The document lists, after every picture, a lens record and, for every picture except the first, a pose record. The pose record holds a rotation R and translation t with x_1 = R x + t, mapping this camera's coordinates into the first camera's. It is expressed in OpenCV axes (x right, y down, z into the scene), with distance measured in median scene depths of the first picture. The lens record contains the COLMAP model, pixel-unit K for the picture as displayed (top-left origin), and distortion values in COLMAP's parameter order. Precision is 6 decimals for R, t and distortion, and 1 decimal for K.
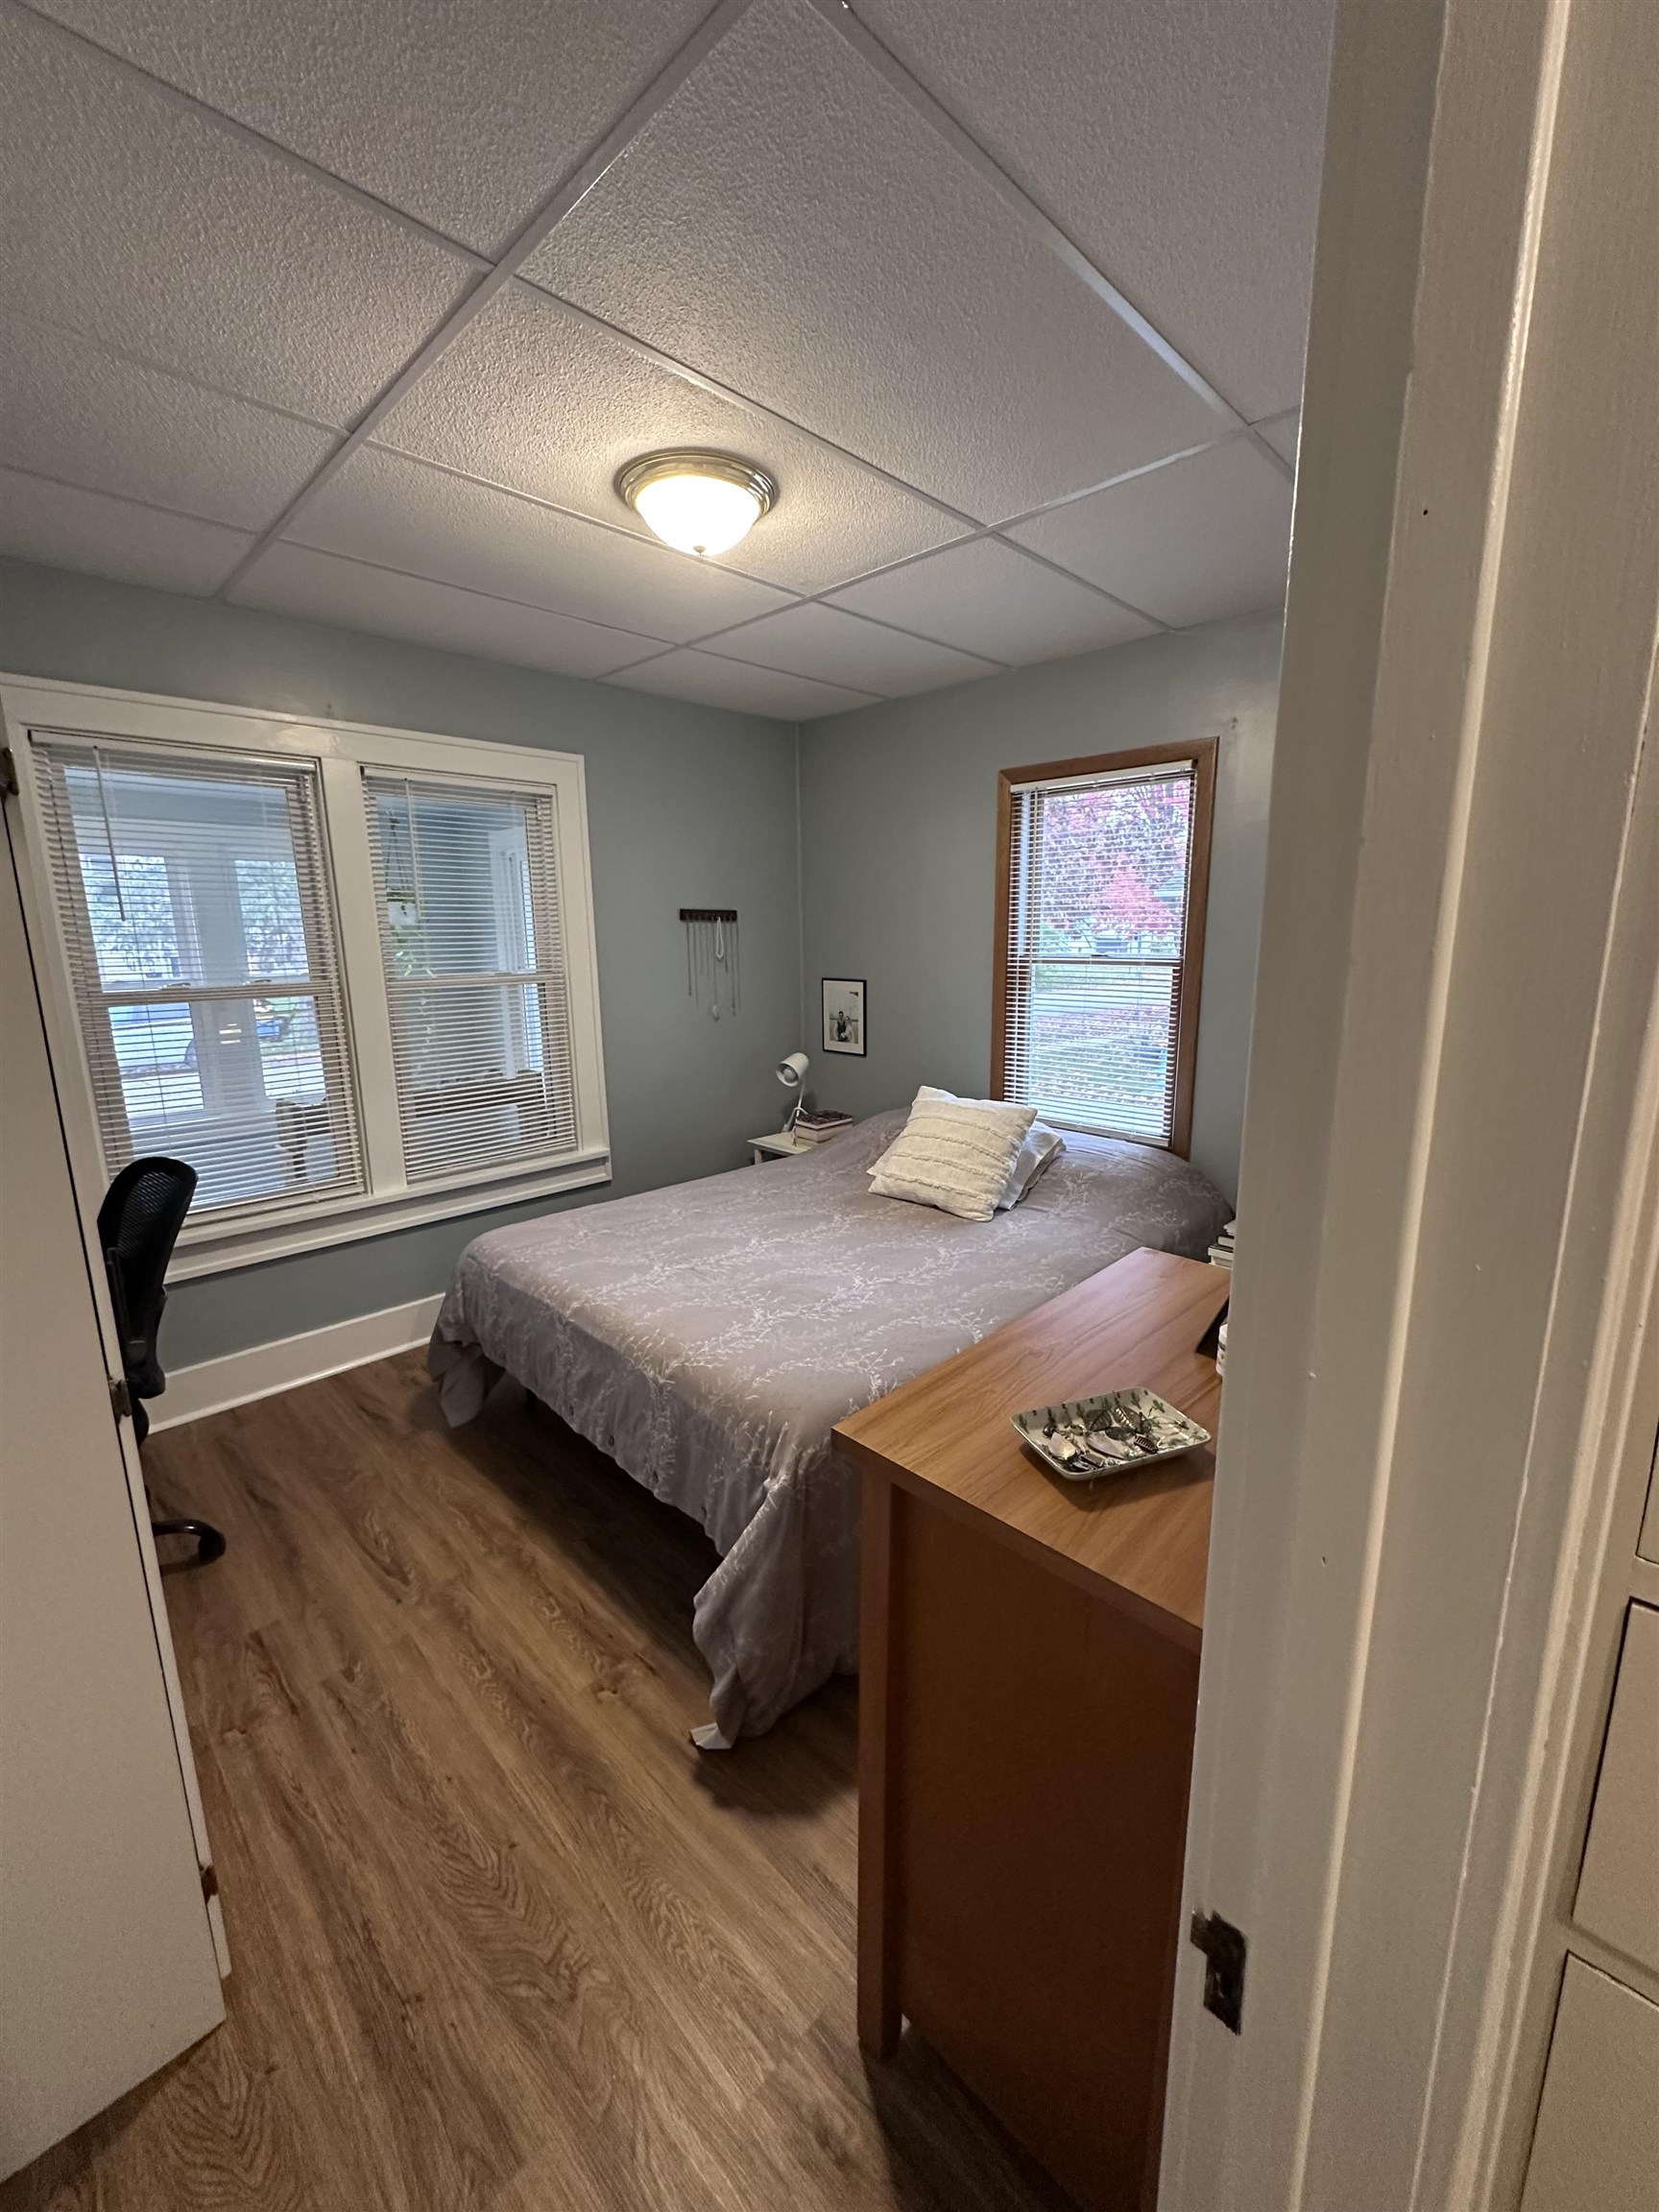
lens RADIAL K [[885.2, 0, 860.7], [0, 885.2, 1086.9], [0, 0, 1]] dist [-0.005348, 0.001307]
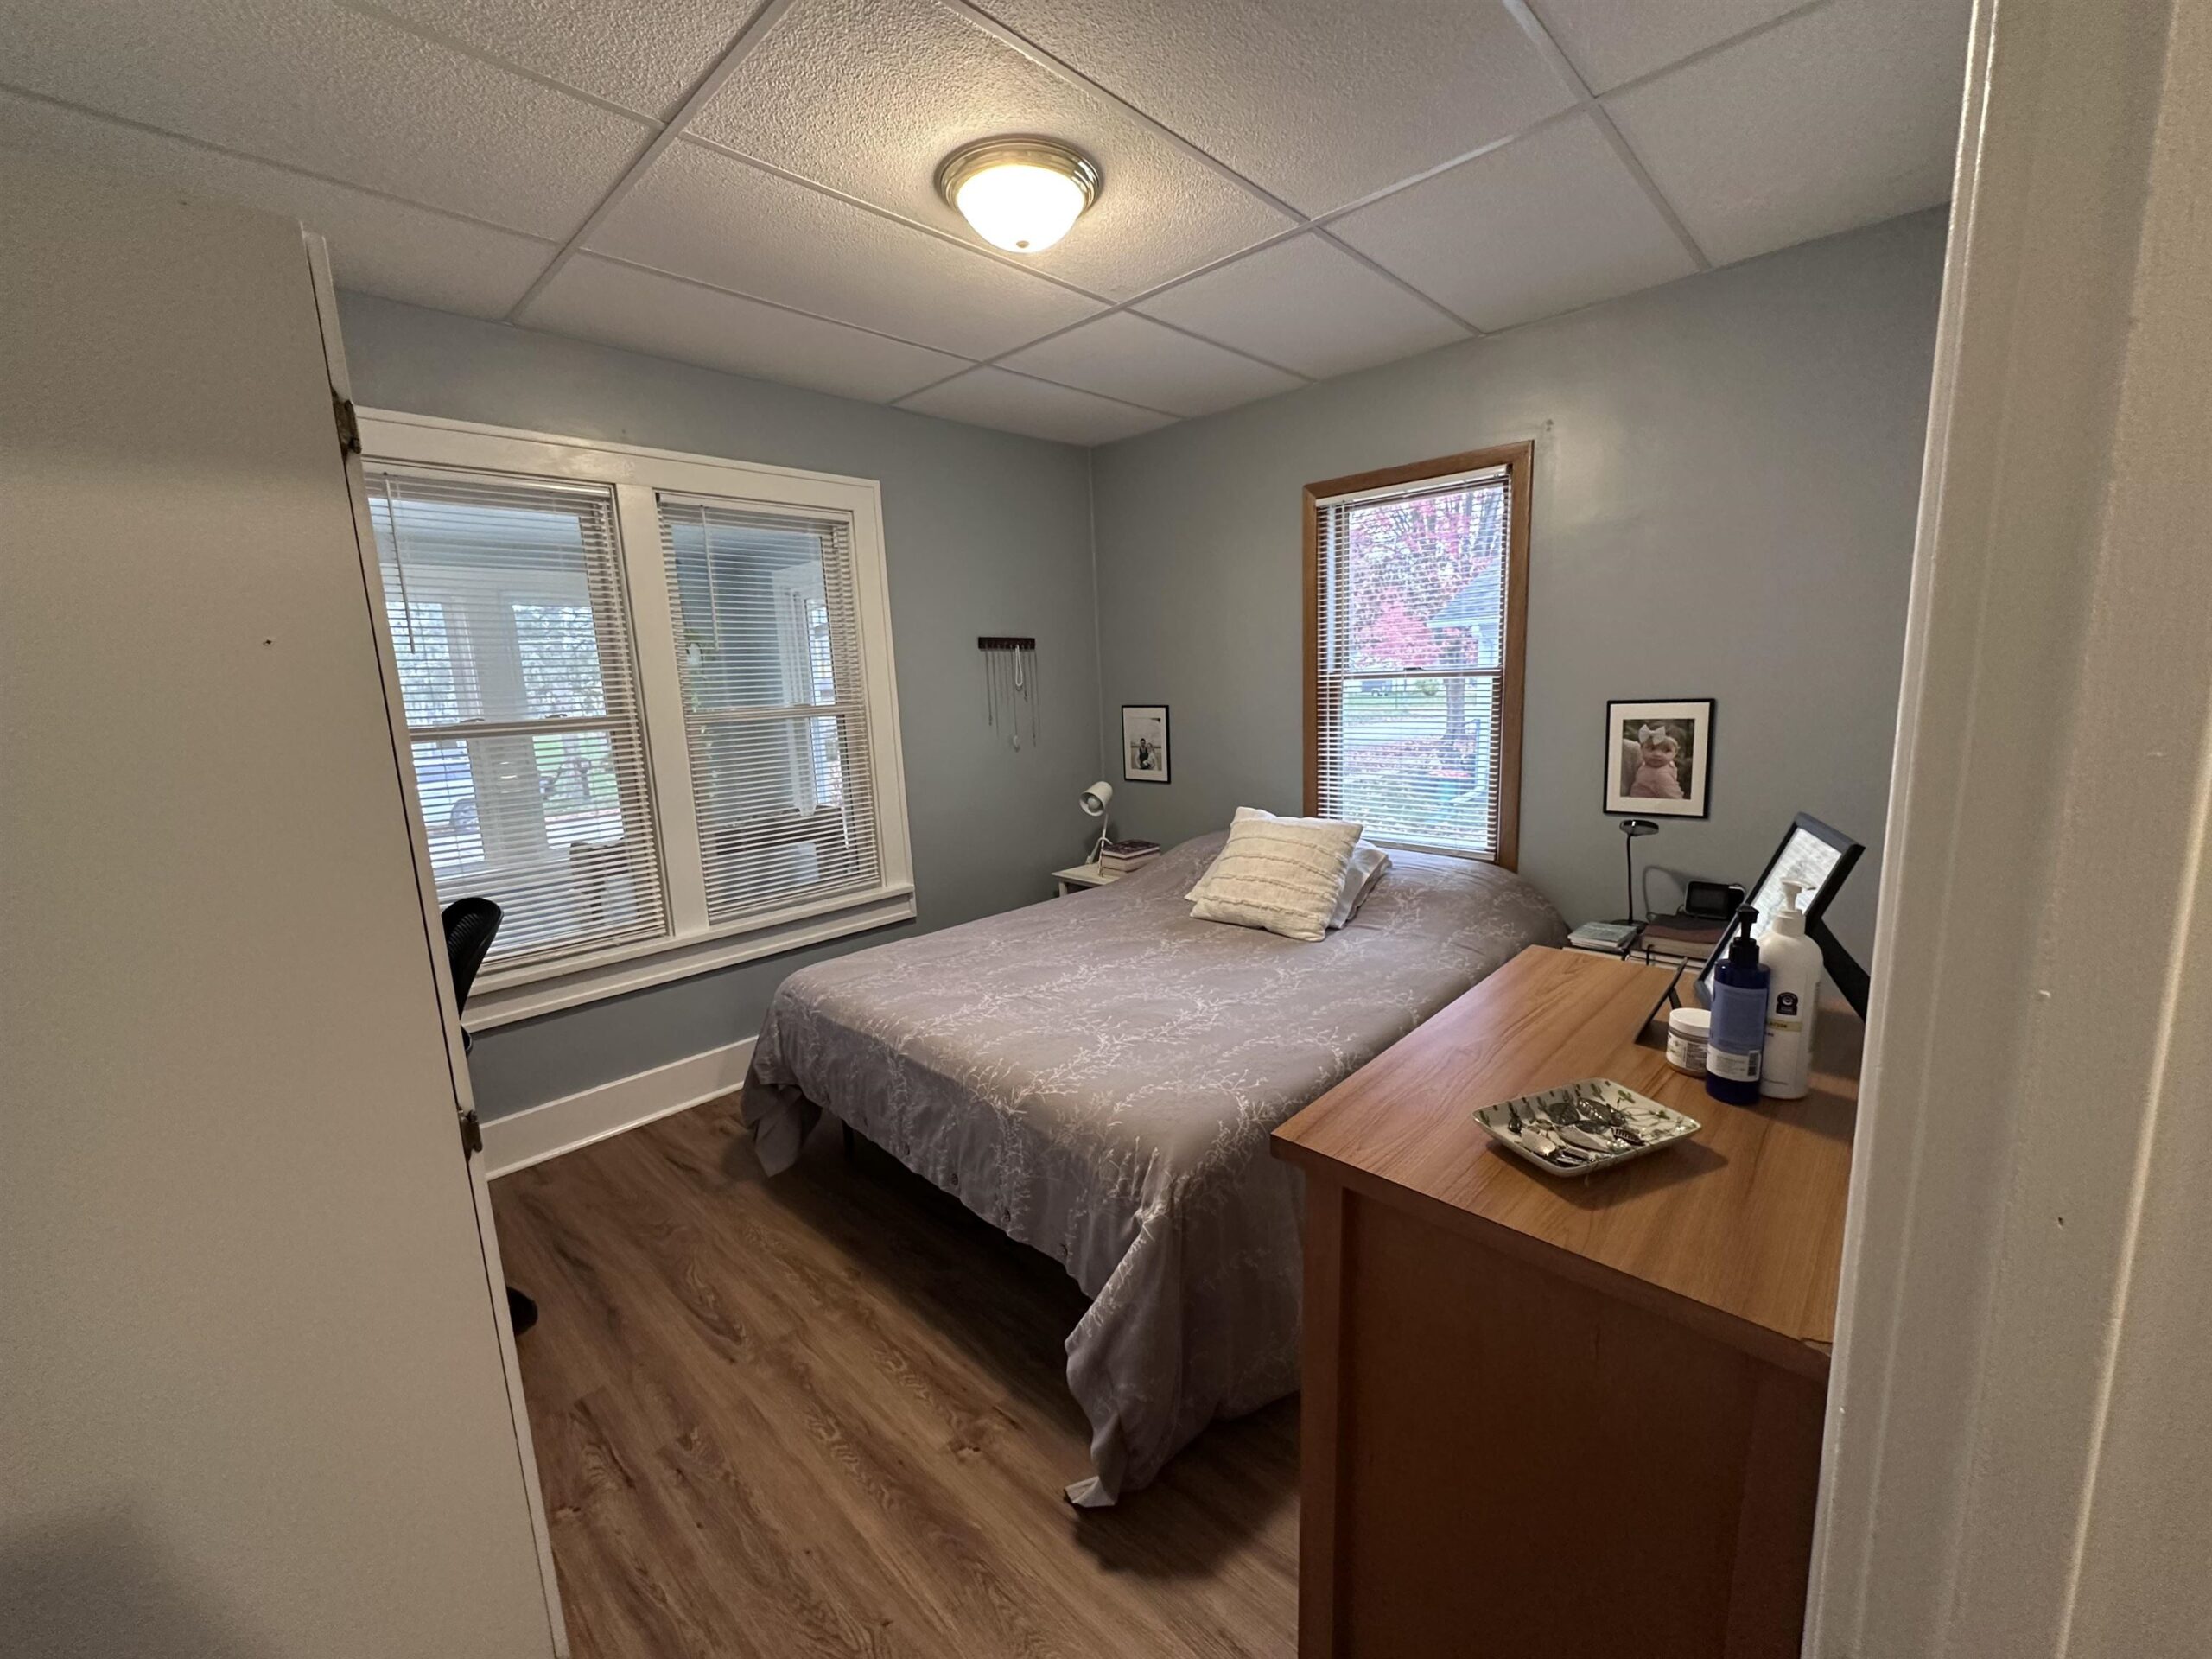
lens RADIAL K [[885.2, 0, 1139.3], [0, 885.2, 809.7], [0, 0, 1]] dist [-0.005348, 0.001307]
pose [[0.999412, -0.031430, 0.013697, -0.068803], [0.031772, 0.999168, -0.025577, 0.030303], [-0.012882, 0.025997, 0.999579, 0.037283]]
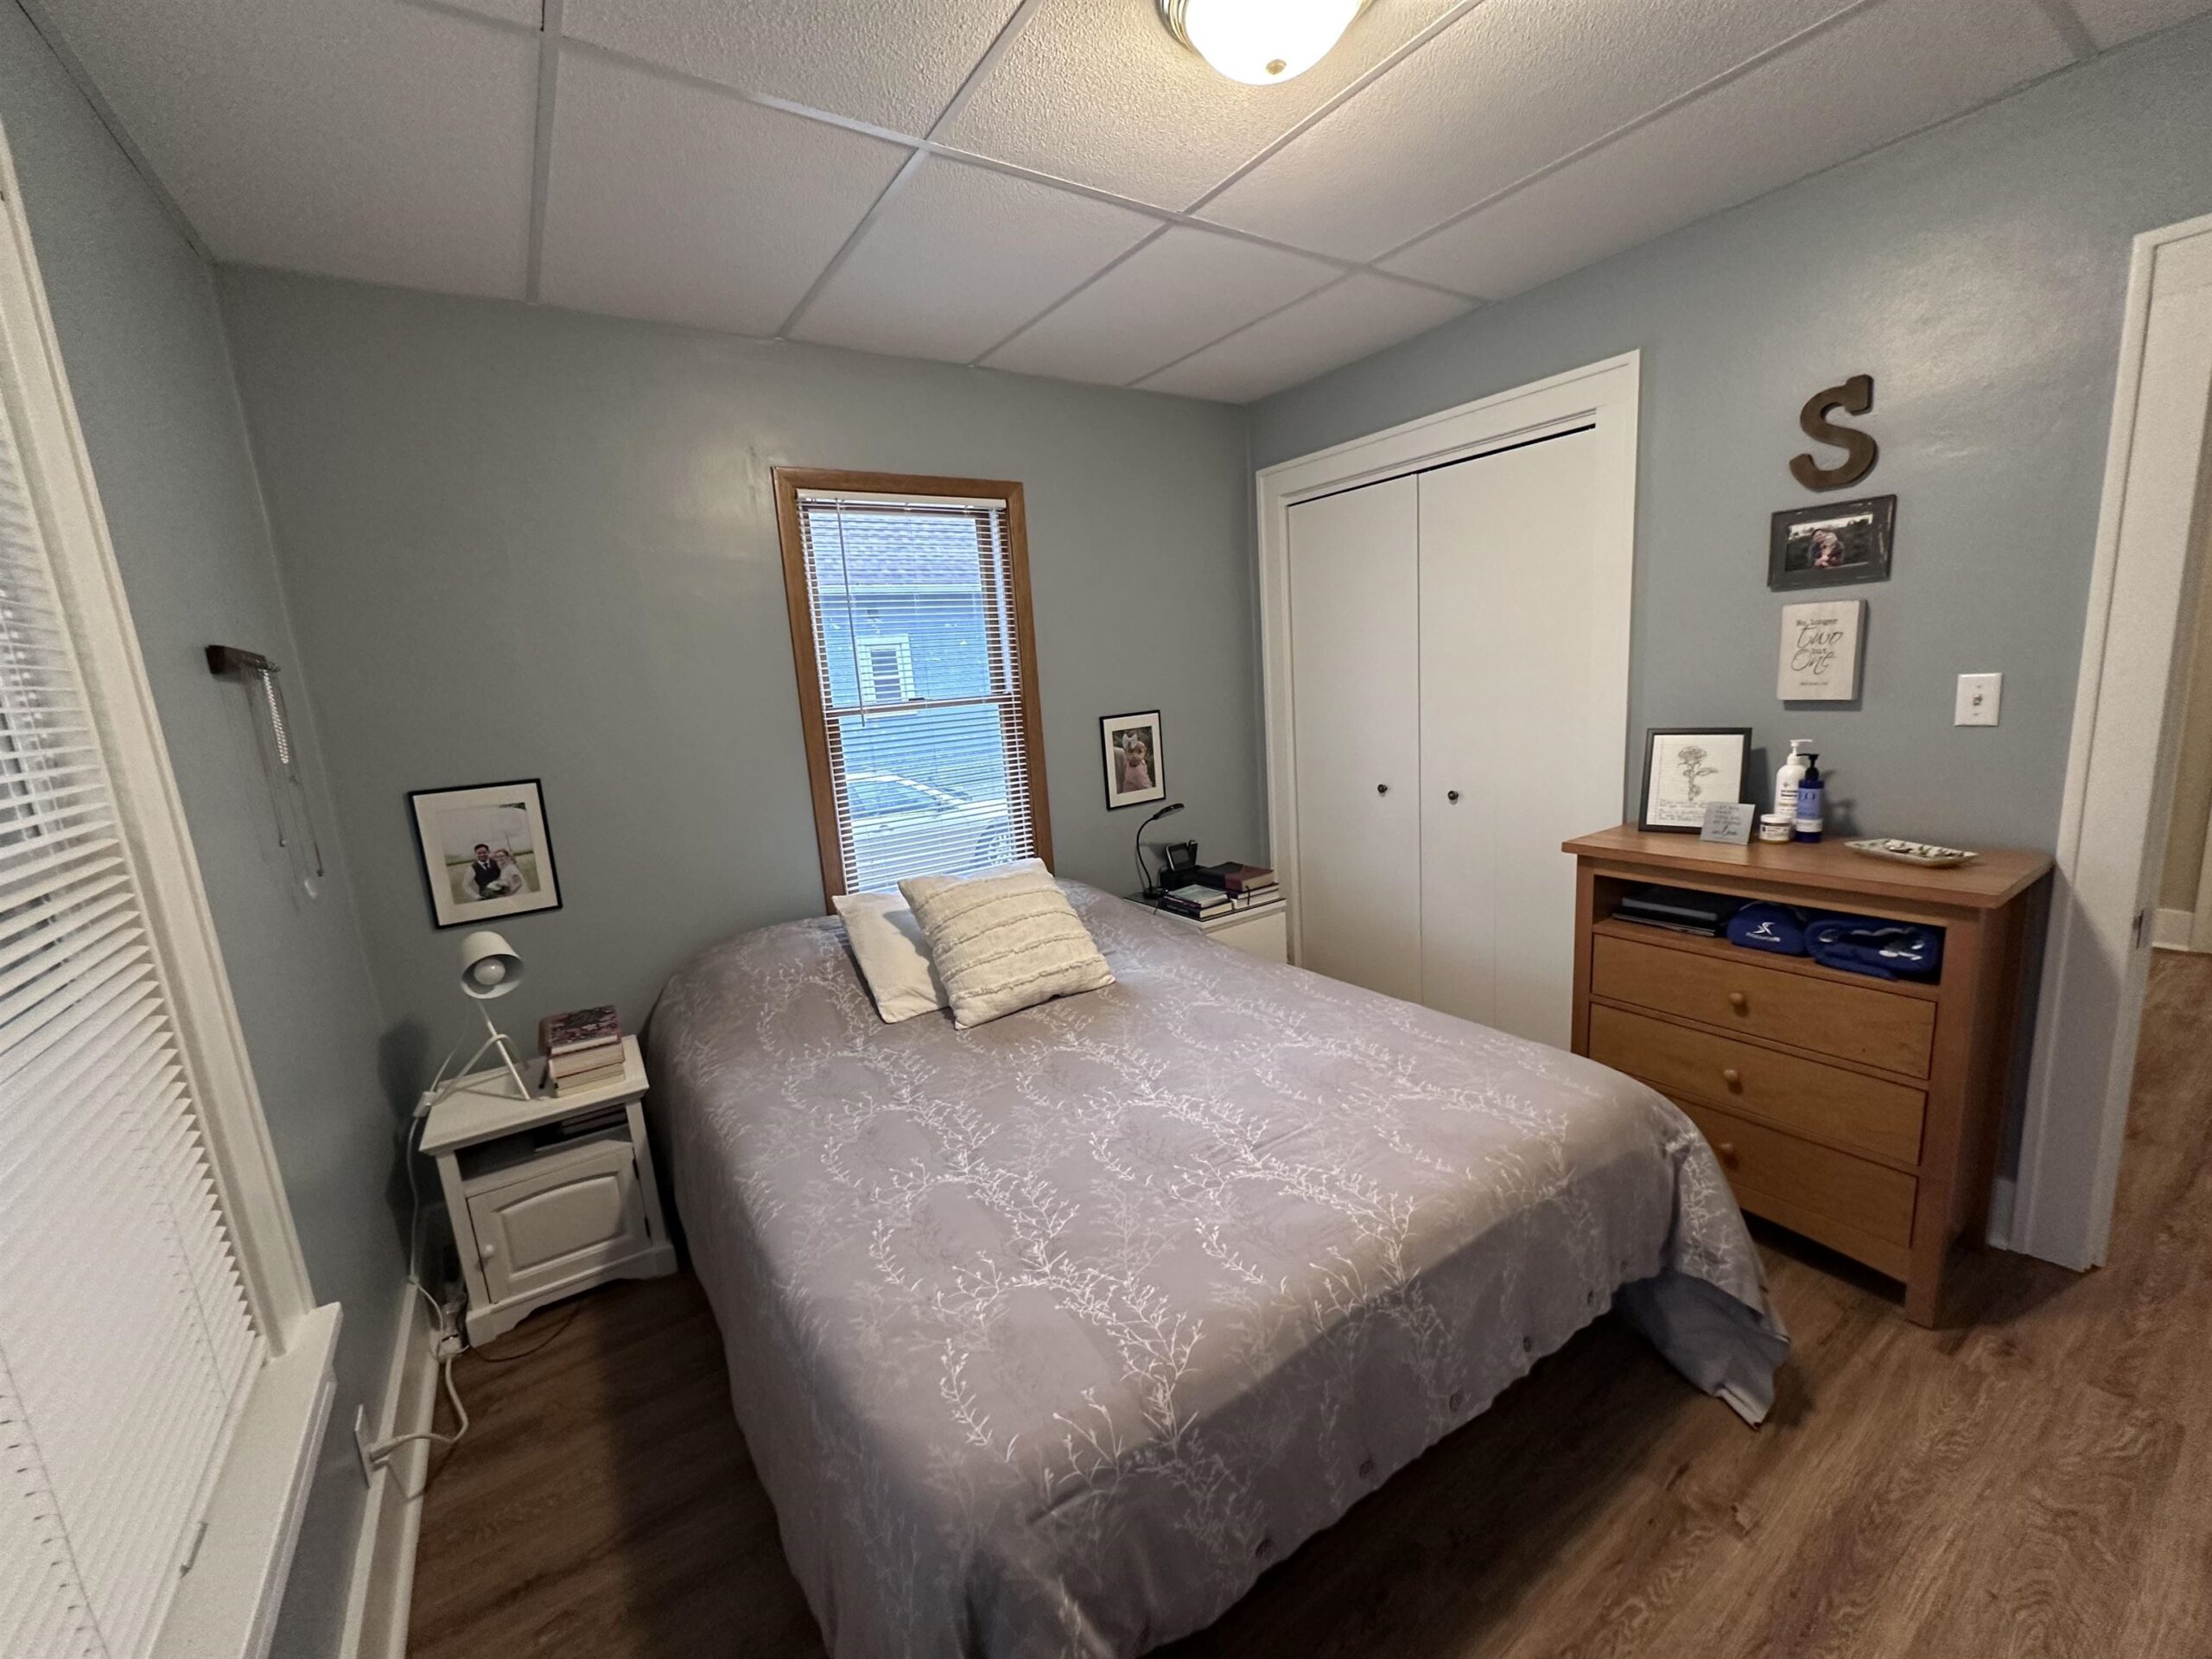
lens RADIAL K [[885.2, 0, 1063.8], [0, 885.2, 818.8], [0, 0, 1]] dist [-0.005348, 0.001307]
pose [[0.223256, -0.166658, 0.960407, -0.765868], [0.235937, 0.965217, 0.112647, -0.128647], [-0.945775, 0.201446, 0.254811, 0.865784]]
